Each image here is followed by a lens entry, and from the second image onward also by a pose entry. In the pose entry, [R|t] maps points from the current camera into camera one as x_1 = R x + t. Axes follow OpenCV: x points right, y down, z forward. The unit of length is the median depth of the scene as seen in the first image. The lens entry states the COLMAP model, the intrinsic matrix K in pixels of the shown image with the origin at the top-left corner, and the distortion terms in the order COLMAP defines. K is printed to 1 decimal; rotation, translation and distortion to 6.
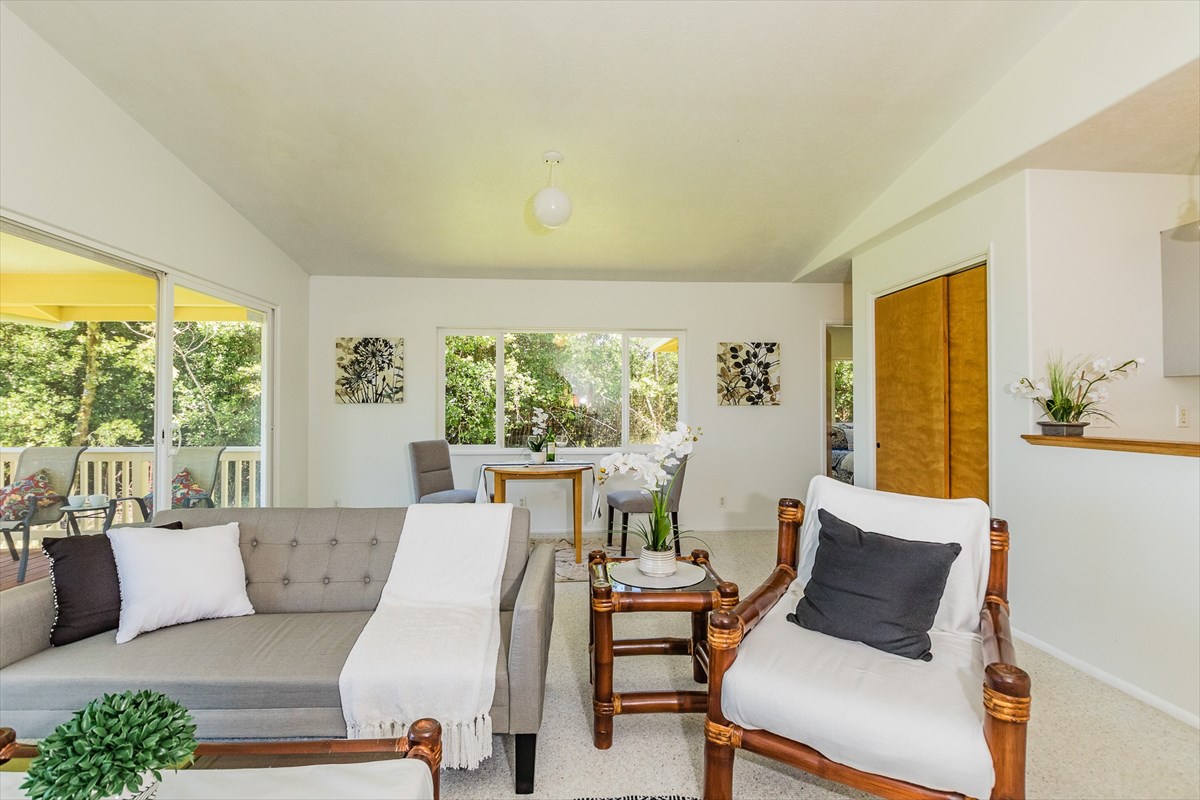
lens RADIAL K [[550.1, 0, 600.0], [0, 550.1, 400.0], [0, 0, 1]] dist [-0.003638, -0.001134]
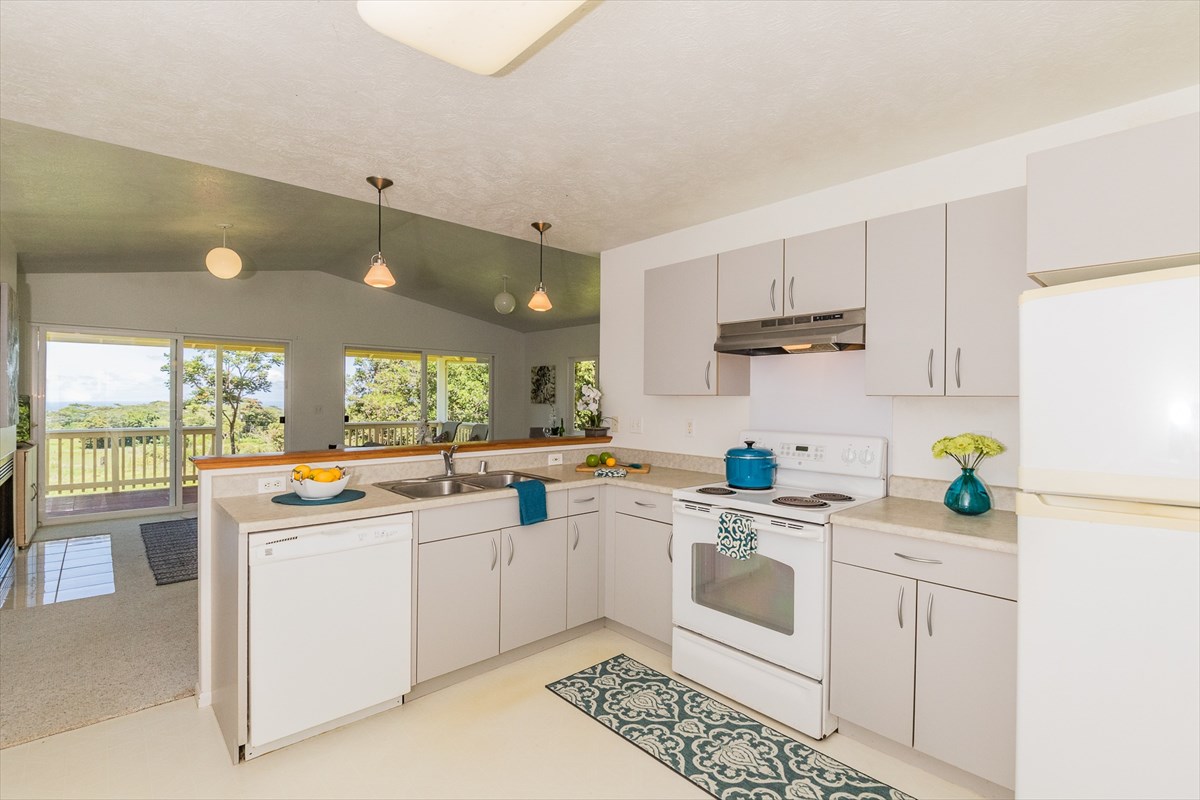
lens RADIAL K [[550.1, 0, 600.0], [0, 550.1, 400.0], [0, 0, 1]] dist [-0.003638, -0.001134]
pose [[0.638800, 0.008581, -0.769325, 0.993994], [-0.000393, 0.999941, 0.010828, -0.023844], [0.769373, -0.006615, 0.638766, 0.027628]]
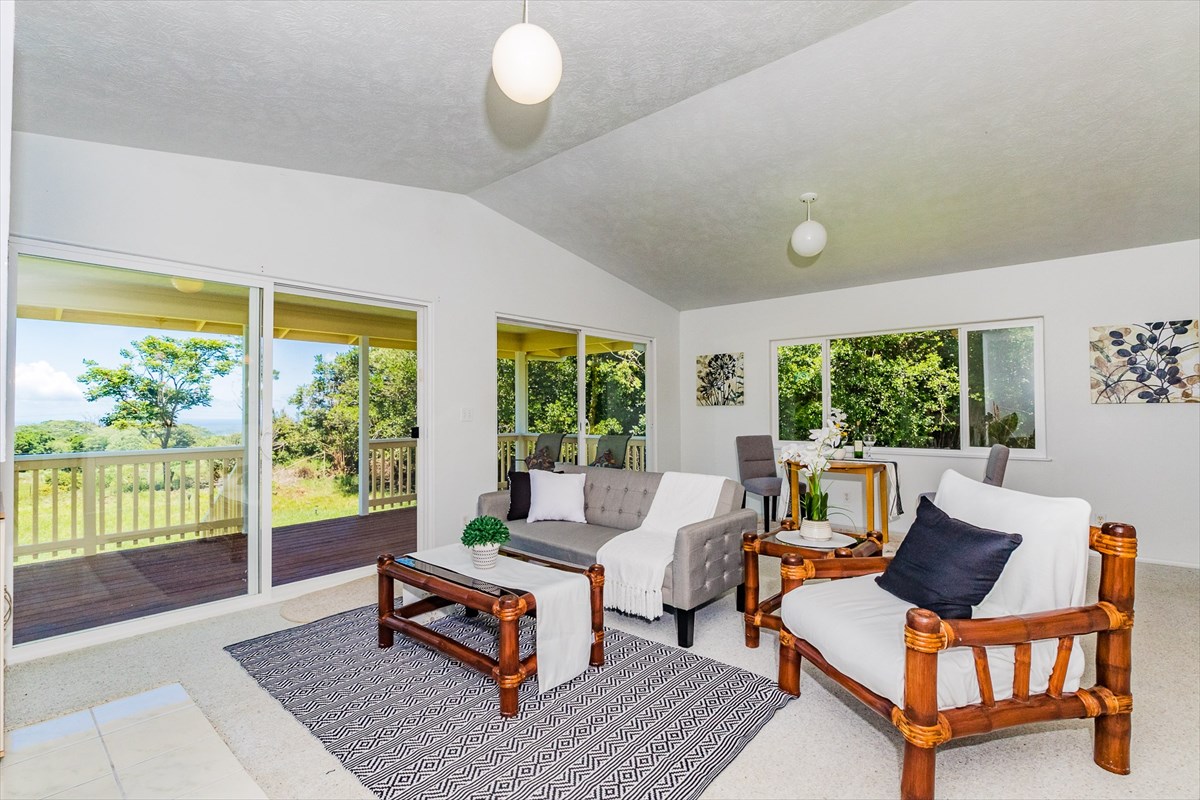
lens RADIAL K [[550.1, 0, 600.0], [0, 550.1, 400.0], [0, 0, 1]] dist [-0.003638, -0.001134]
pose [[0.716152, -0.016734, -0.697744, 0.260900], [0.015878, 0.999844, -0.007683, -0.001360], [0.697764, -0.005576, 0.716306, -0.102605]]
